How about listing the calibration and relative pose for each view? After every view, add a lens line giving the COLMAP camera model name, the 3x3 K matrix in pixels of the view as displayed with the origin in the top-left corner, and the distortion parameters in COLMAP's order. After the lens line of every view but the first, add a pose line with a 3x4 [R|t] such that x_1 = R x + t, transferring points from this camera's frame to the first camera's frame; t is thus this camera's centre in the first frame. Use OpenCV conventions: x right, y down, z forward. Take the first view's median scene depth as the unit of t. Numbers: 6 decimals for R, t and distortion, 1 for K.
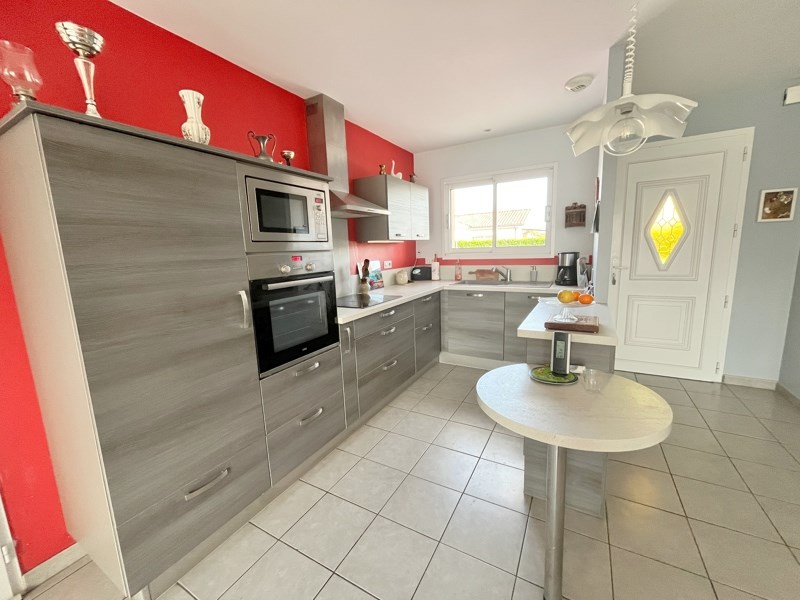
lens RADIAL K [[322.5, 0, 401.0], [0, 322.5, 298.1], [0, 0, 1]] dist [-0.003415, -0.000392]
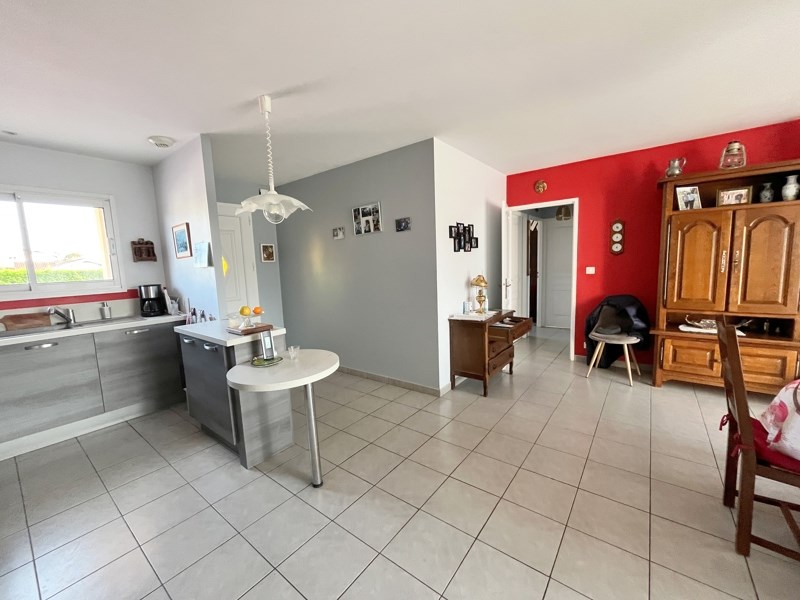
lens RADIAL K [[322.5, 0, 400.3], [0, 322.5, 300.9], [0, 0, 1]] dist [-0.003415, -0.000392]
pose [[0.148841, -0.087034, 0.985023, -0.381408], [0.184622, 0.981050, 0.058786, -0.002160], [-0.971474, 0.173107, 0.162089, 0.044760]]
